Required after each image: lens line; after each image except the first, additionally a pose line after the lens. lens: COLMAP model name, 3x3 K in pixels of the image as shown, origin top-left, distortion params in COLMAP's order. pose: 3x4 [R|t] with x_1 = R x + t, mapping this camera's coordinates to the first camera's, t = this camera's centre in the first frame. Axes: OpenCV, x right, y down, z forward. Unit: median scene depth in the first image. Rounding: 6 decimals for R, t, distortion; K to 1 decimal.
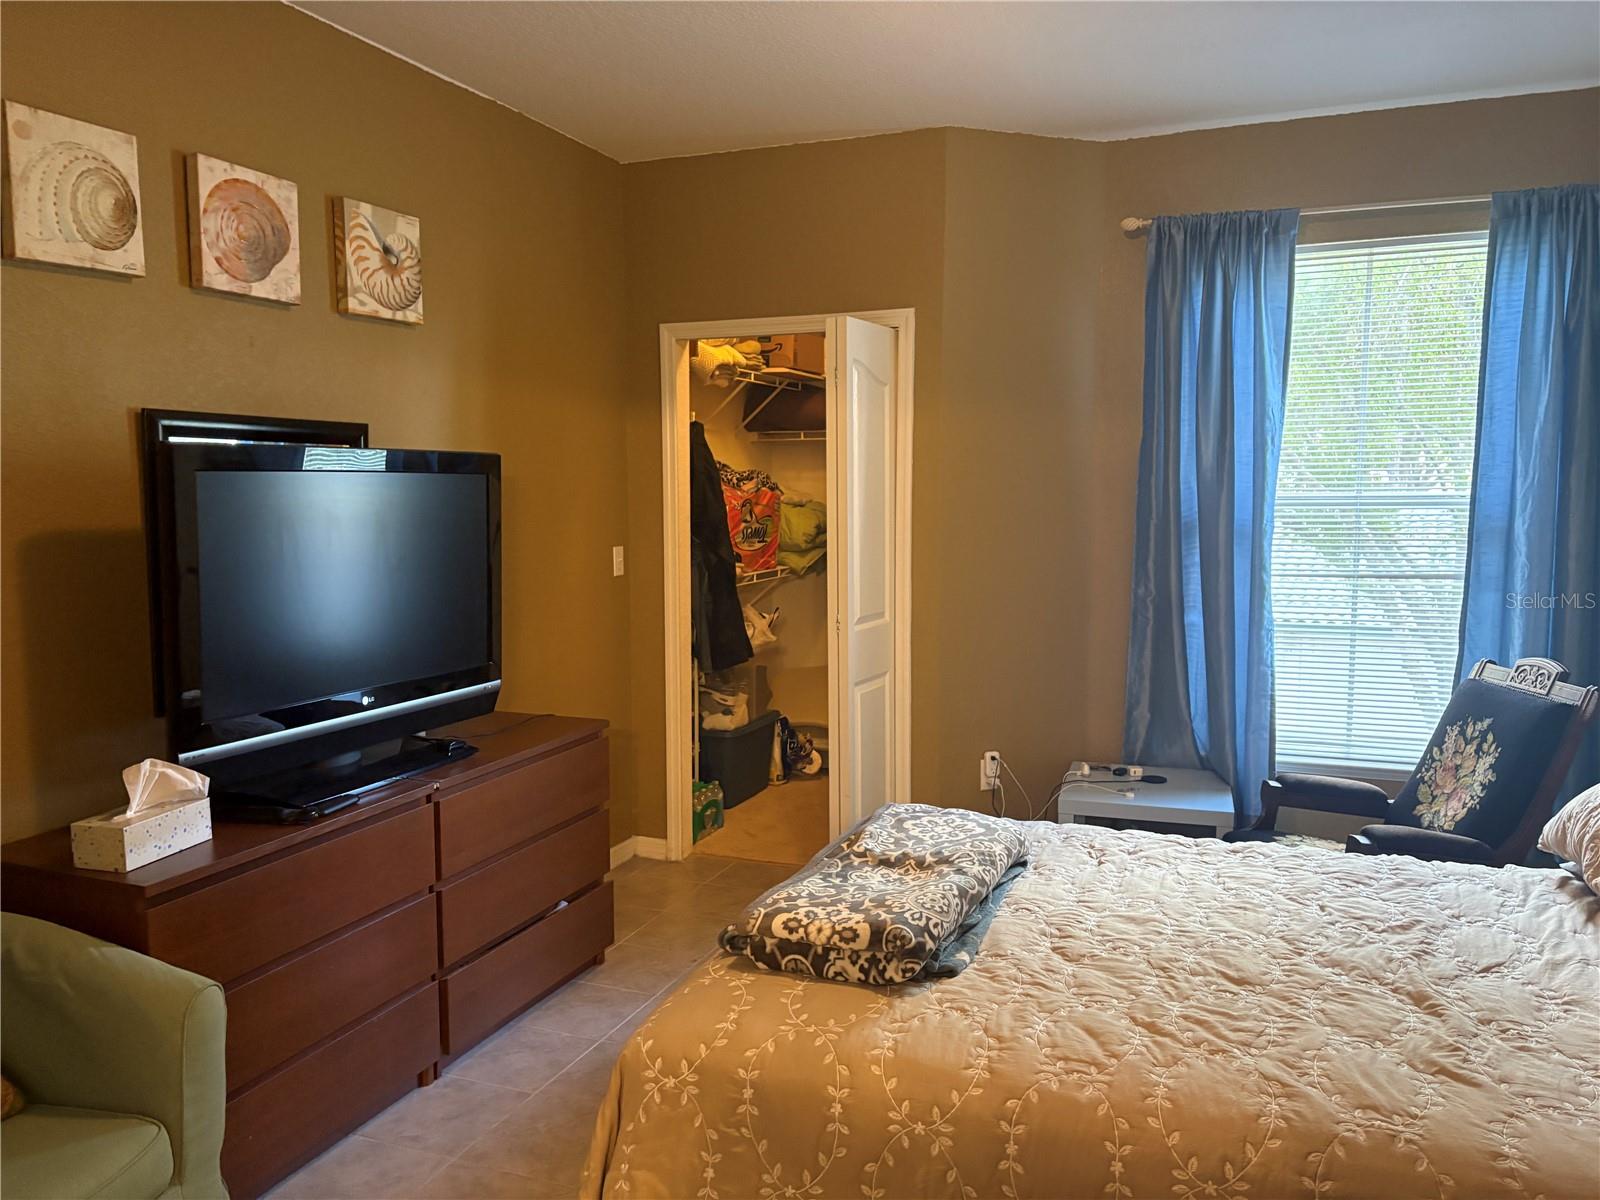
lens RADIAL K [[1209.1, 0, 794.8], [0, 1209.1, 593.7], [0, 0, 1]] dist [0.056654, -0.080407]
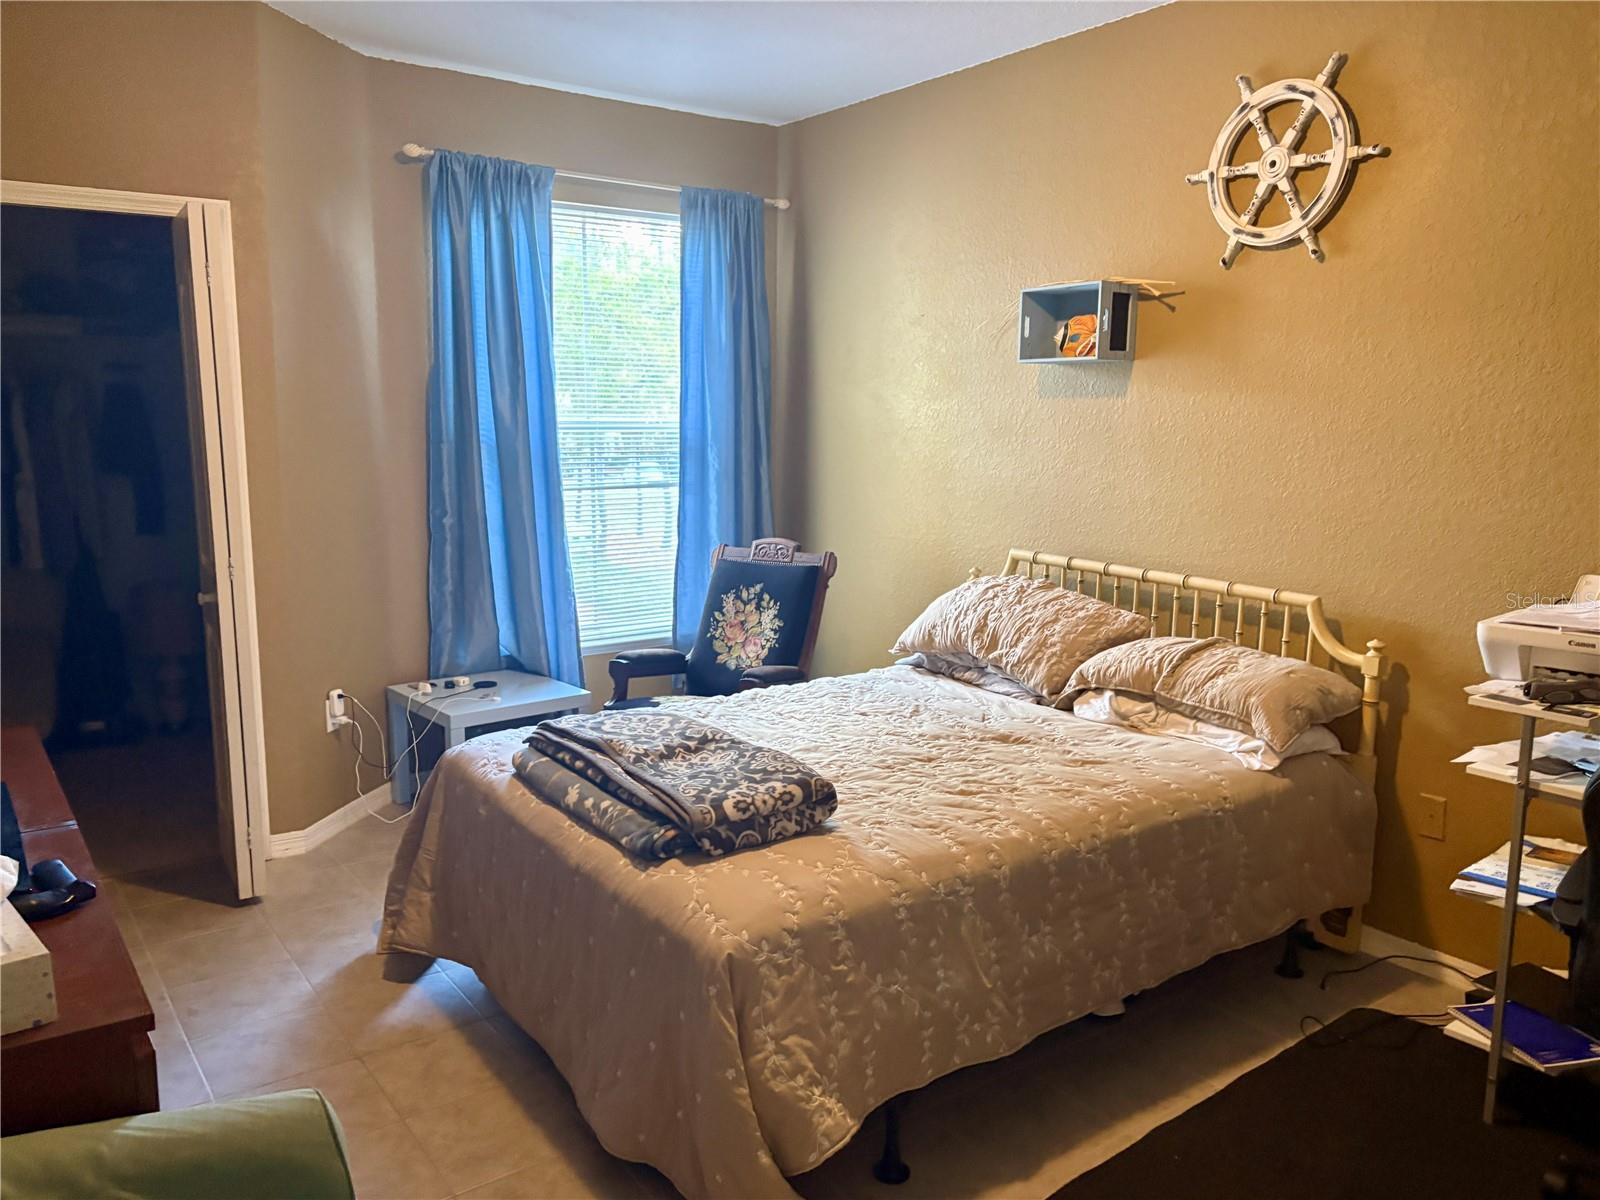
lens RADIAL K [[1209.1, 0, 801.7], [0, 1209.1, 598.5], [0, 0, 1]] dist [0.056654, -0.080407]
pose [[0.532713, -0.121173, 0.837576, -0.807890], [0.068343, 0.992624, 0.100136, -0.022070], [-0.843532, 0.003899, 0.537065, 0.325640]]
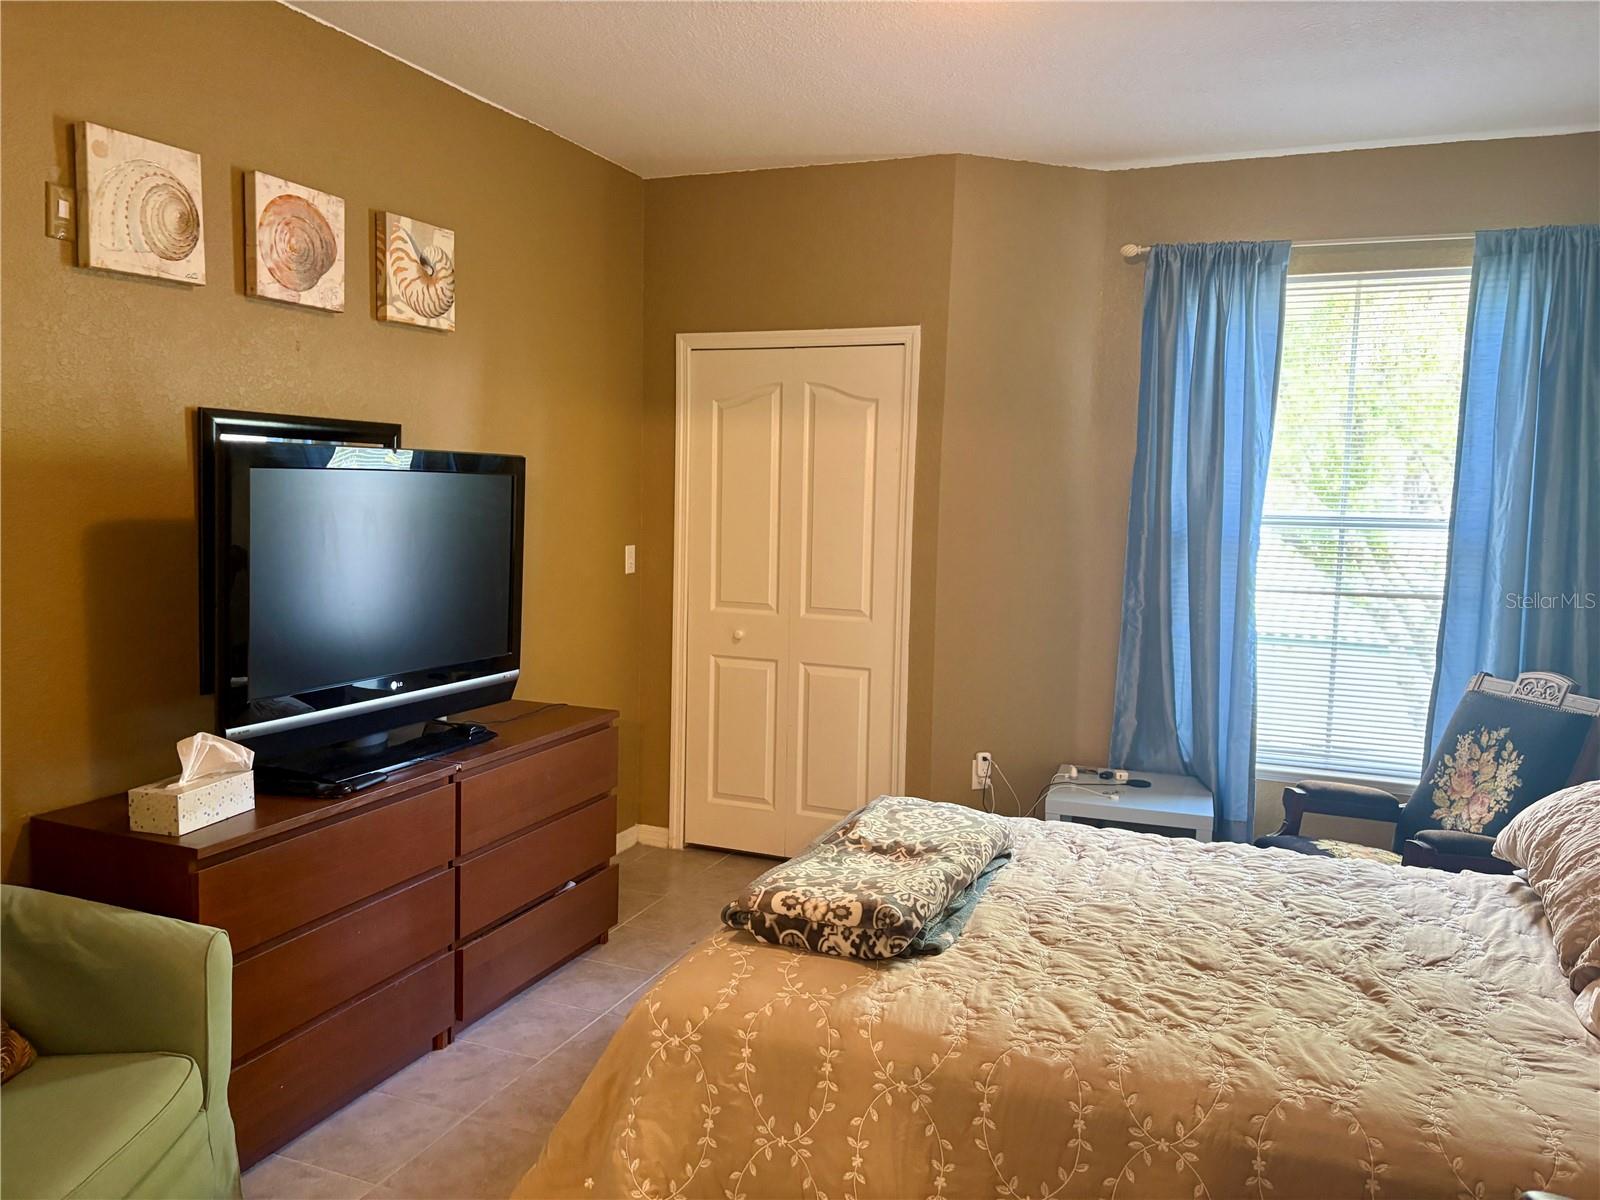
lens RADIAL K [[1209.1, 0, 787.2], [0, 1209.1, 585.1], [0, 0, 1]] dist [0.056654, -0.080407]
pose [[0.999590, 0.027693, -0.007210, -0.004455], [-0.027743, 0.999592, -0.006863, -0.002619], [0.007017, 0.007060, 0.999950, -0.079305]]
